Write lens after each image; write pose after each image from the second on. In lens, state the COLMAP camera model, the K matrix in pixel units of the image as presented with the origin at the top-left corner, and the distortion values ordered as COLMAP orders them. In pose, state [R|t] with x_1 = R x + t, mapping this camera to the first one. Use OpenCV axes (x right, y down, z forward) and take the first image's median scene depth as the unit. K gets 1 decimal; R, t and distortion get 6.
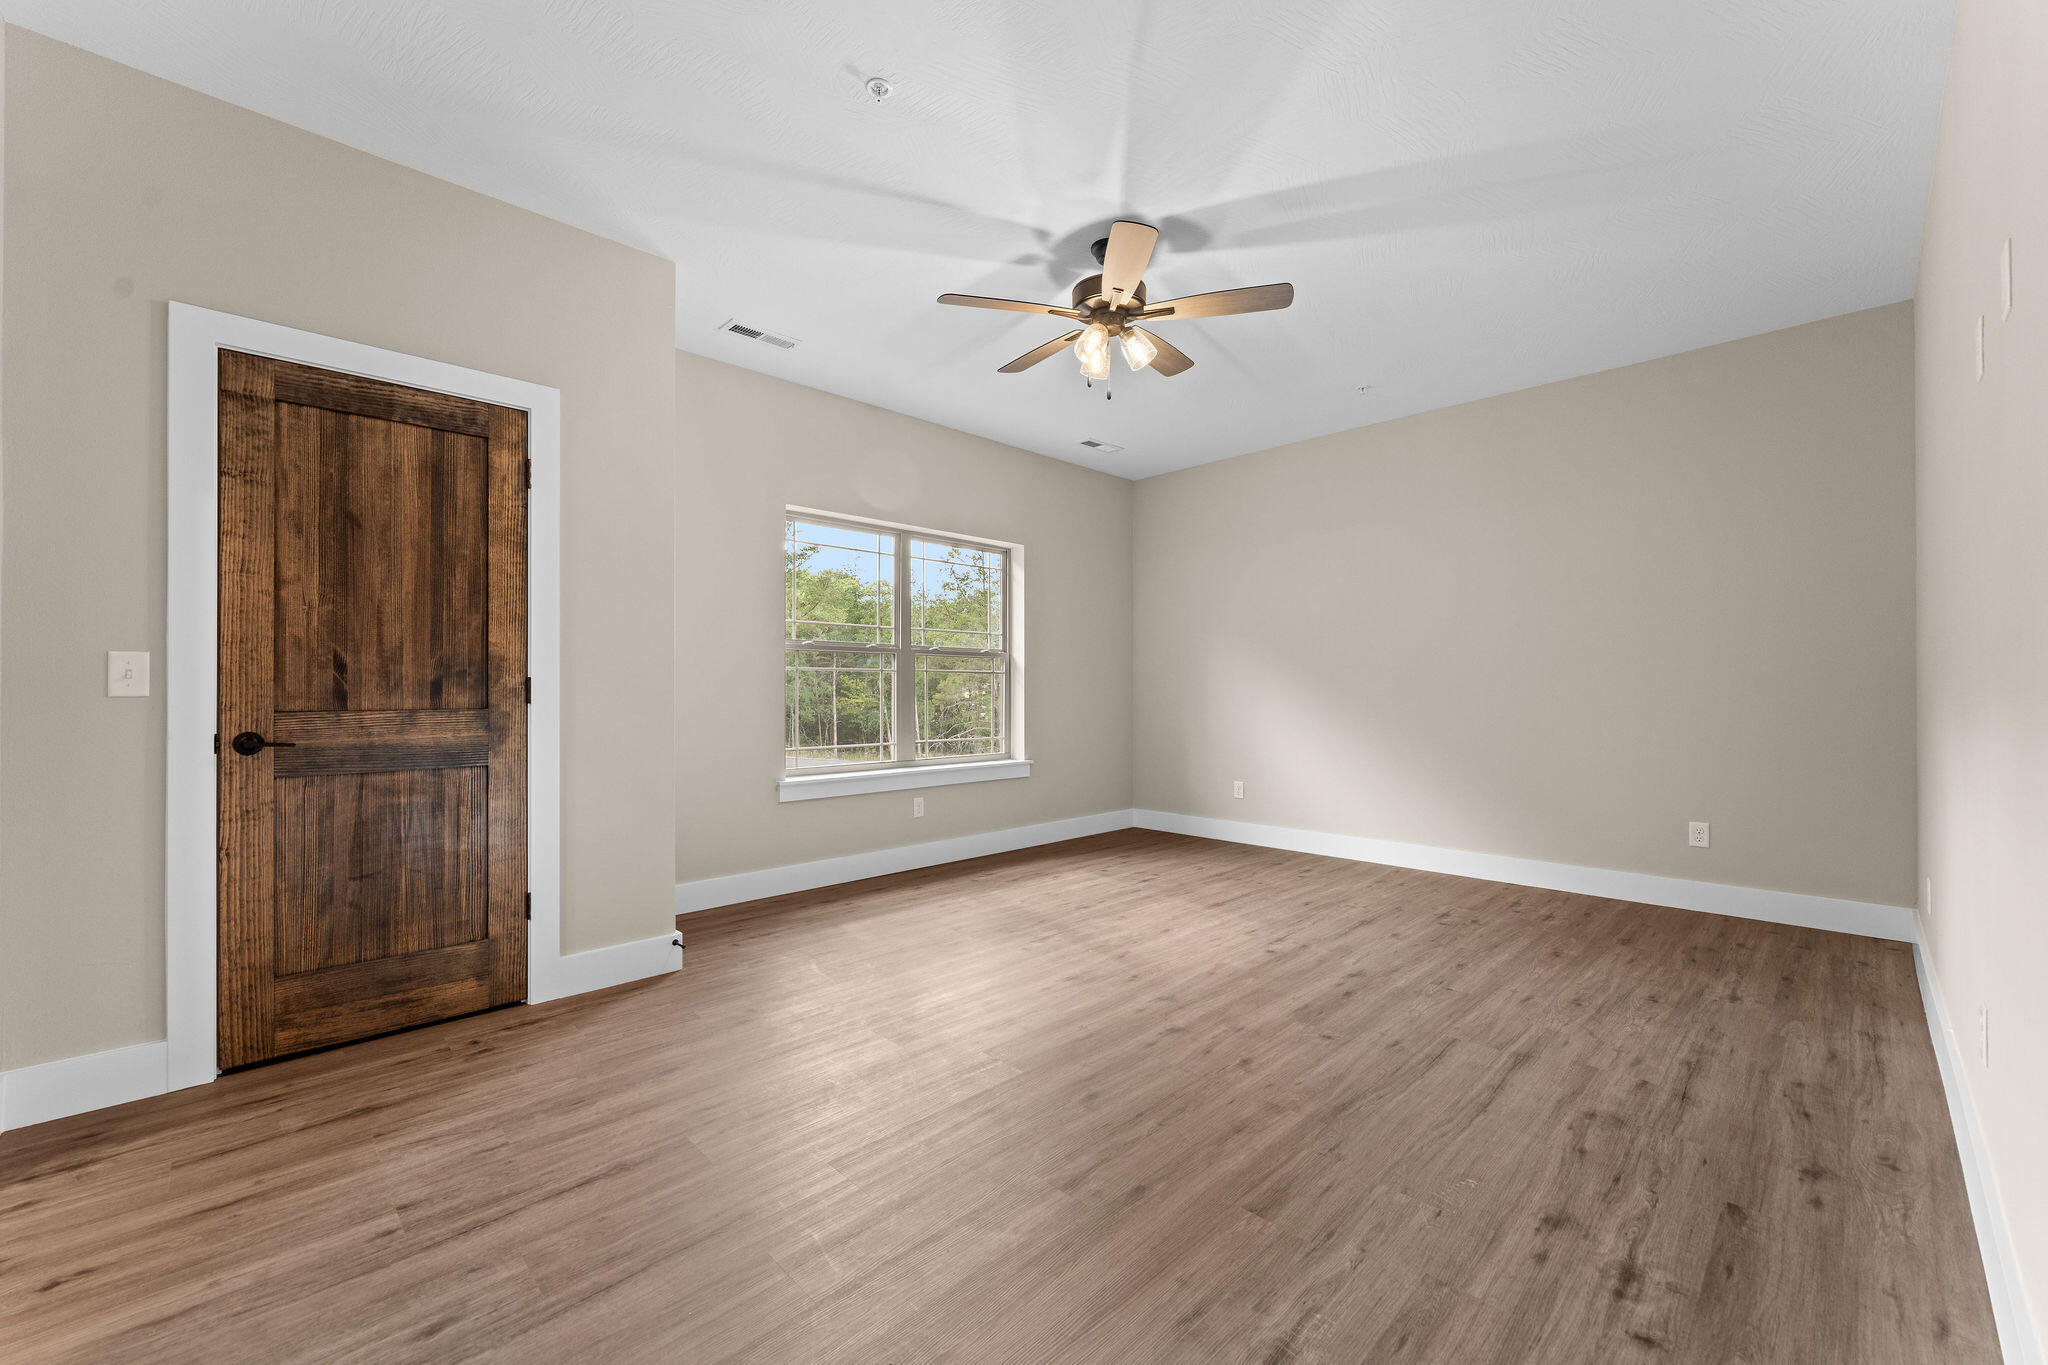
lens RADIAL K [[792.1, 0, 1051.8], [0, 792.1, 690.0], [0, 0, 1]] dist [0.003879, -0.001241]
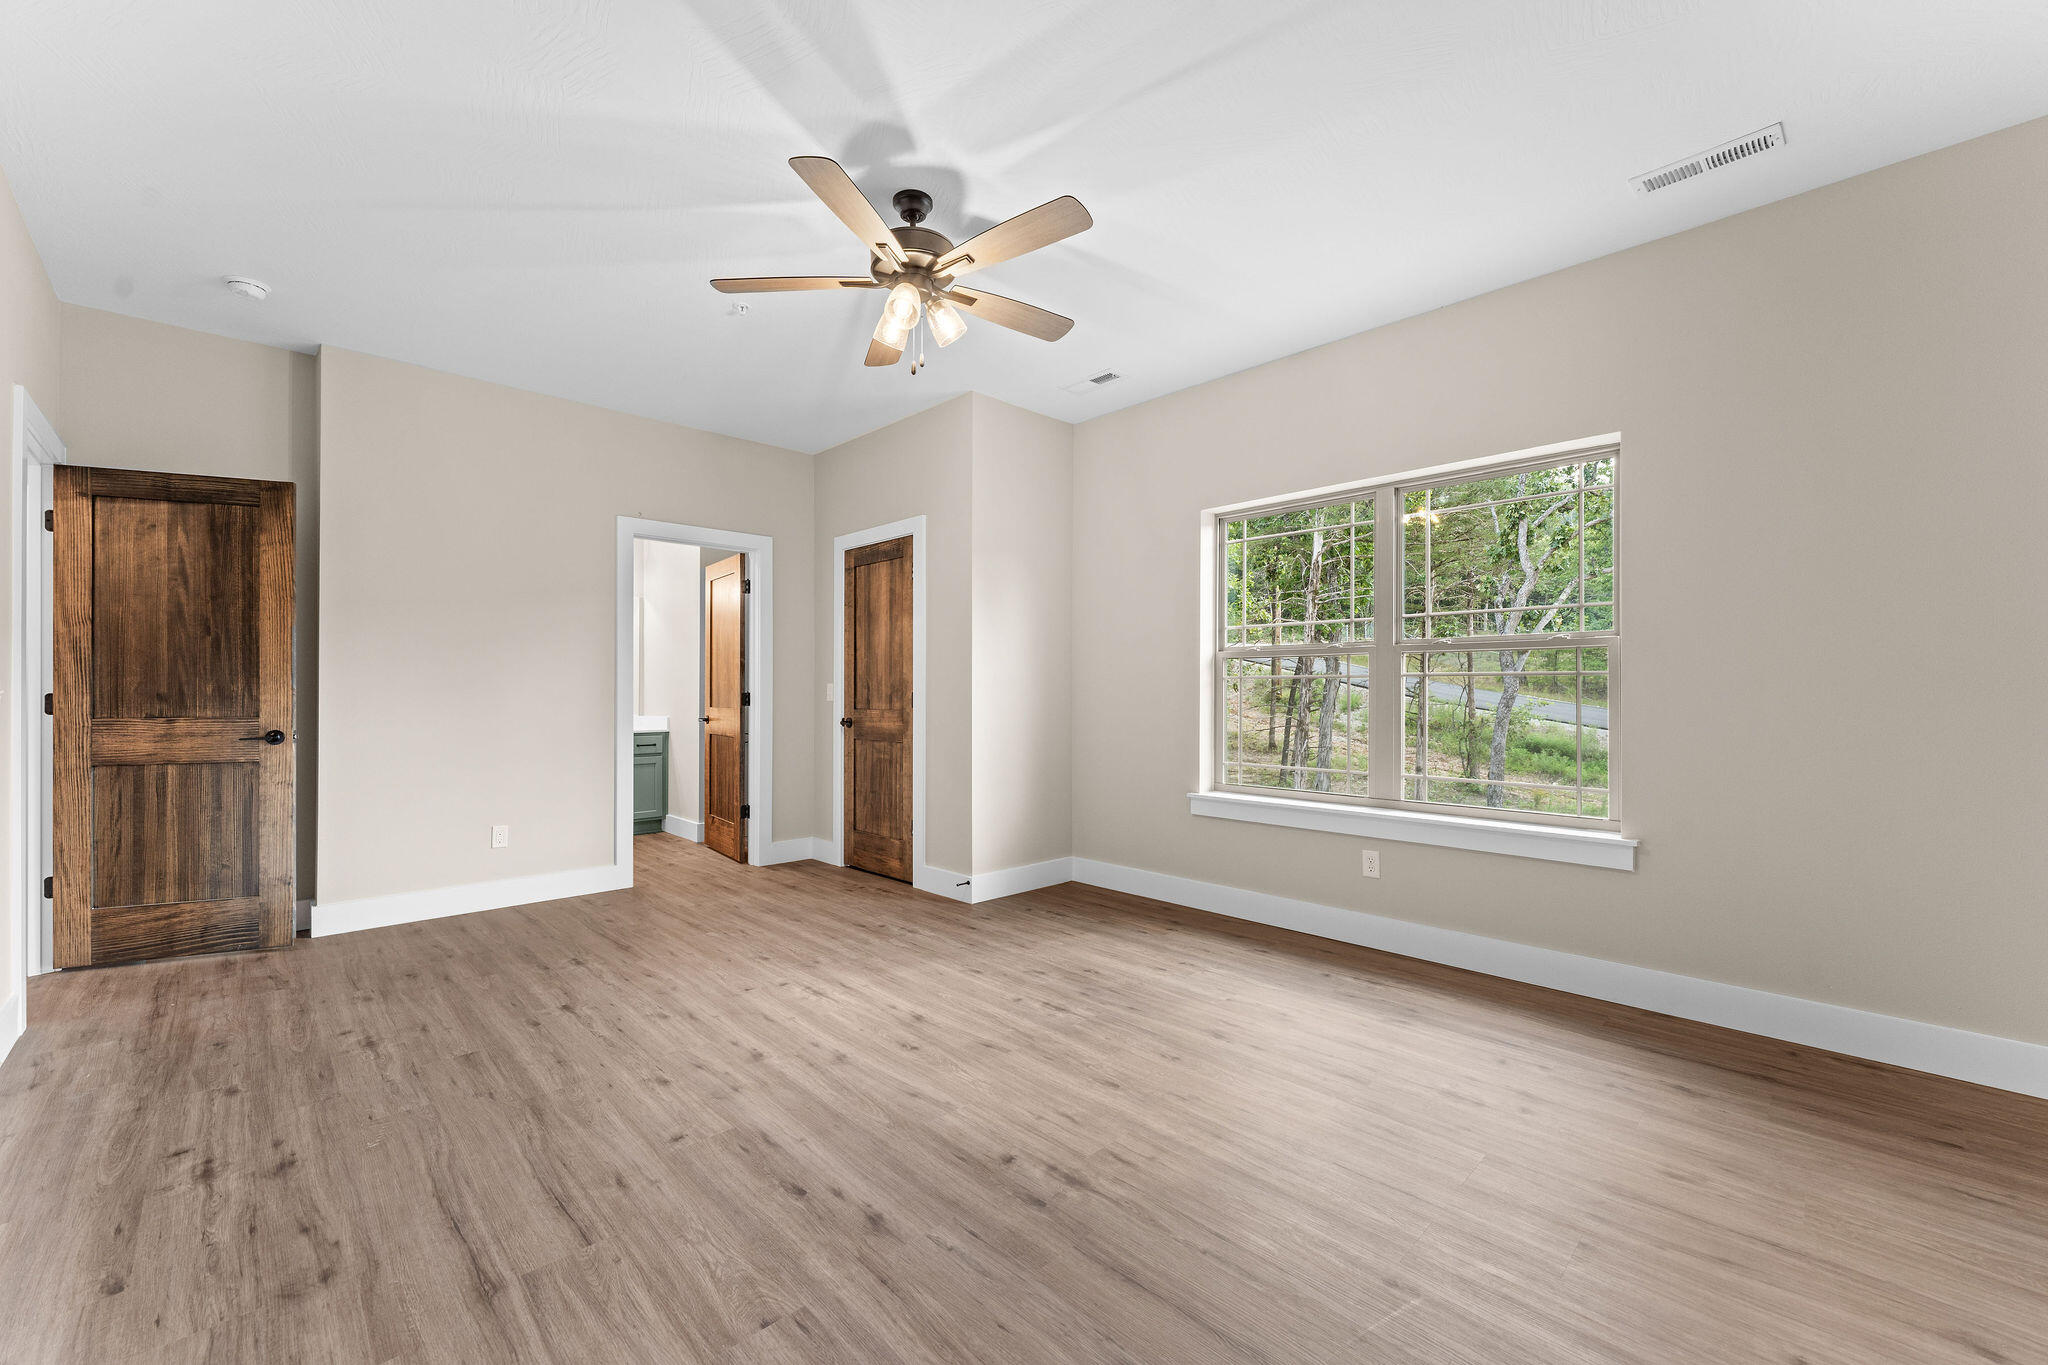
lens RADIAL K [[792.1, 0, 969.1], [0, 792.1, 687.2], [0, 0, 1]] dist [0.003879, -0.001241]
pose [[-0.030617, -0.007798, -0.999501, 1.211325], [-0.001651, 0.999969, -0.007751, -0.016239], [0.999530, 0.001413, -0.030629, 1.393087]]
